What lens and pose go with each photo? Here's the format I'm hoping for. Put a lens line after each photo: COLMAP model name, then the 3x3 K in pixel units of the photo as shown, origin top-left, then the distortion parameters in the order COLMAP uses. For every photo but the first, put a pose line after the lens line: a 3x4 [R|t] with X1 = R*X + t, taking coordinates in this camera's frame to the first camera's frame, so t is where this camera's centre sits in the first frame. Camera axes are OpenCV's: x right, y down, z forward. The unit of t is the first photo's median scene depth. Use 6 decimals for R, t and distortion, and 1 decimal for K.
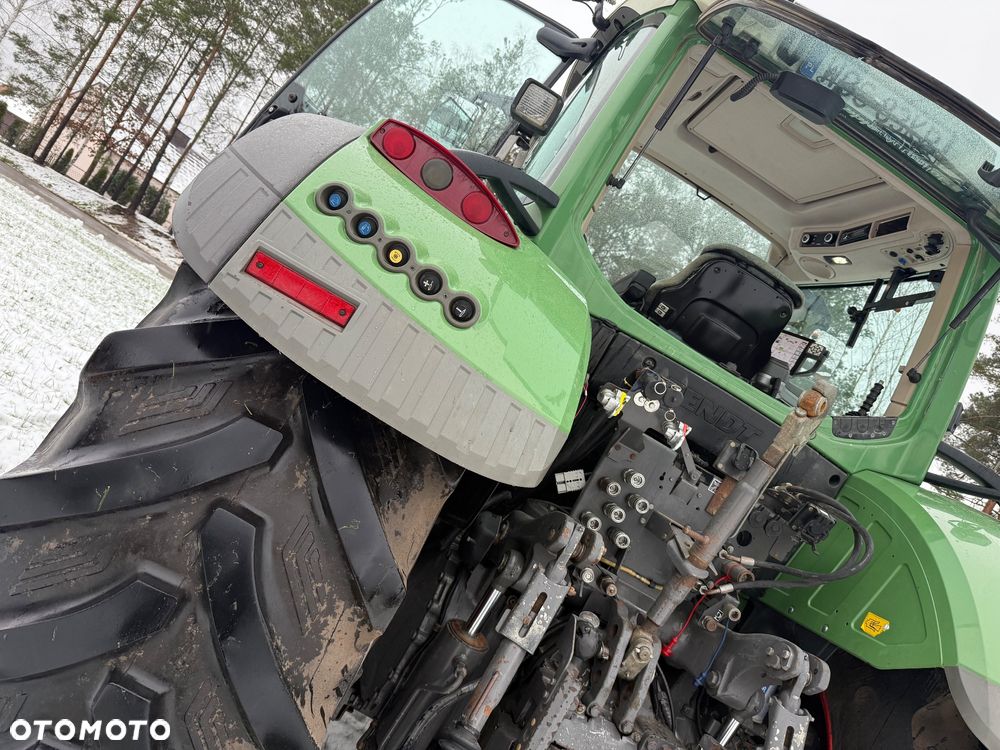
lens RADIAL K [[692.0, 0, 506.6], [0, 692.0, 371.5], [0, 0, 1]] dist [0.005853, -0.044505]
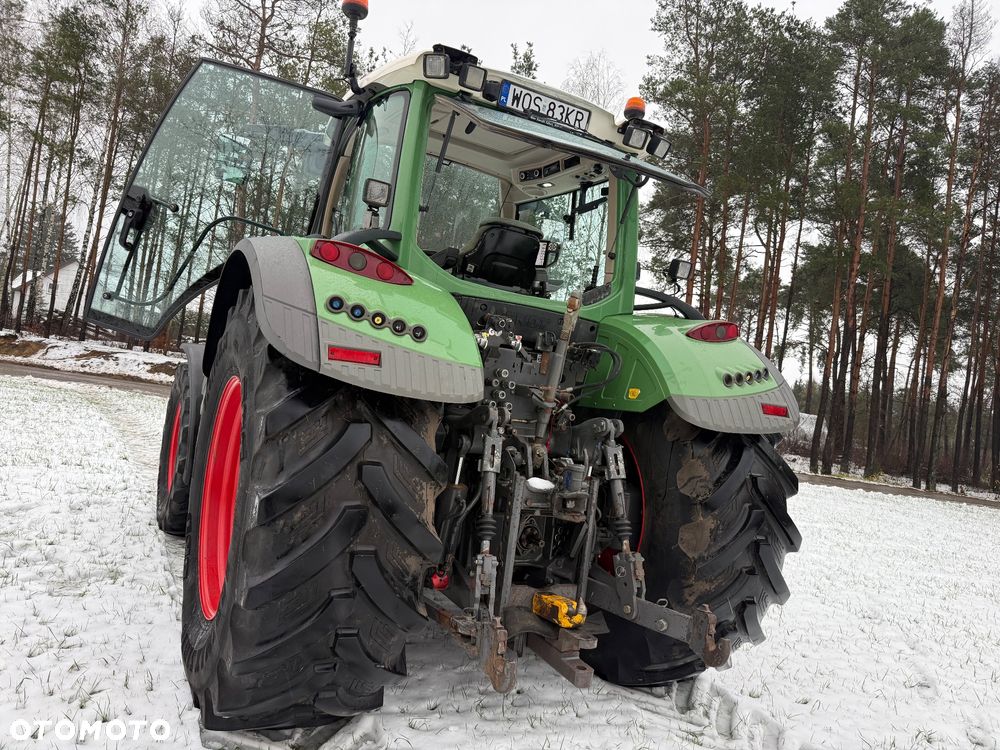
lens RADIAL K [[692.0, 0, 506.6], [0, 692.0, 371.5], [0, 0, 1]] dist [0.005853, -0.044505]
pose [[0.872479, -0.389745, 0.294752, -0.363511], [0.335931, 0.916447, 0.217429, -0.256736], [-0.354866, -0.090686, 0.930508, -0.748871]]
